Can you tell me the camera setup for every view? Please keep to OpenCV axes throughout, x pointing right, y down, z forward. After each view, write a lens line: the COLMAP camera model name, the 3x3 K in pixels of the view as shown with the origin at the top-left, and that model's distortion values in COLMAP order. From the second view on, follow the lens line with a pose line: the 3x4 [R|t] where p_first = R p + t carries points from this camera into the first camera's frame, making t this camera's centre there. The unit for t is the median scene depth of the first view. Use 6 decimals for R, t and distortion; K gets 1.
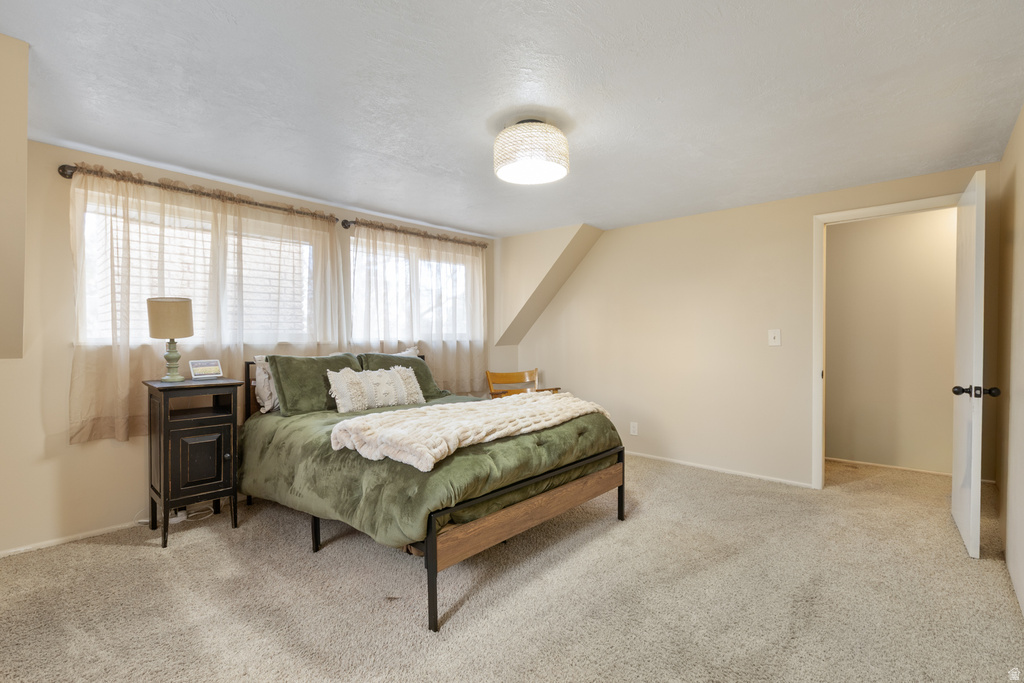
lens RADIAL K [[465.1, 0, 513.6], [0, 465.1, 339.7], [0, 0, 1]] dist [-0.000282, 0.000304]
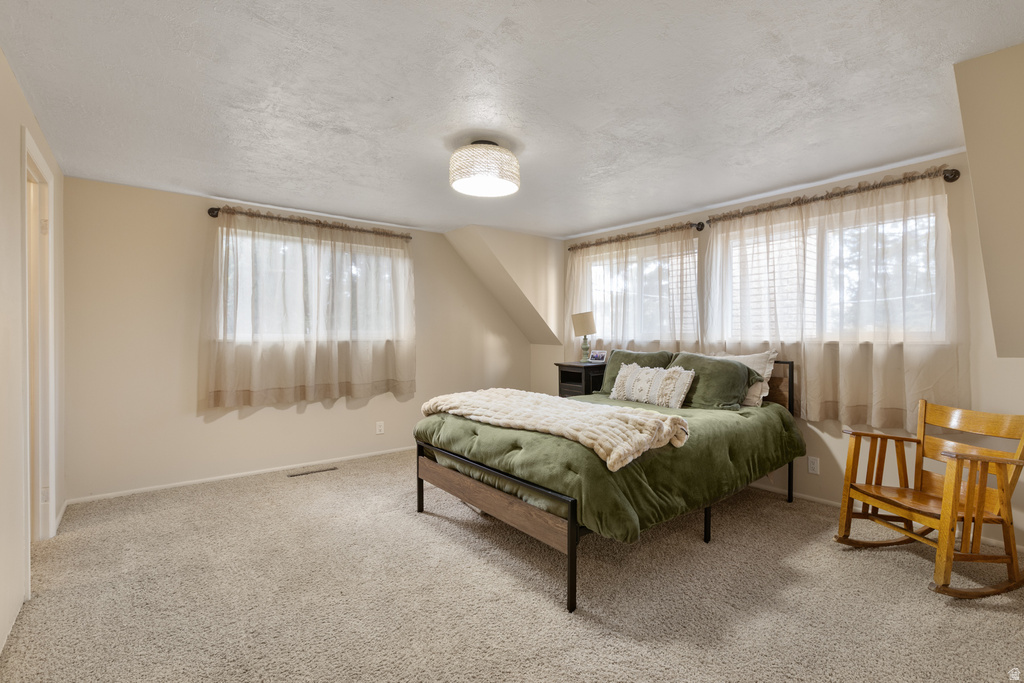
lens RADIAL K [[465.1, 0, 513.6], [0, 465.1, 339.7], [0, 0, 1]] dist [-0.000282, 0.000304]
pose [[-0.147943, 0.002164, -0.988993, 0.913650], [-0.018493, 0.999817, 0.004954, -0.003580], [0.988823, 0.019023, -0.147876, 1.007223]]
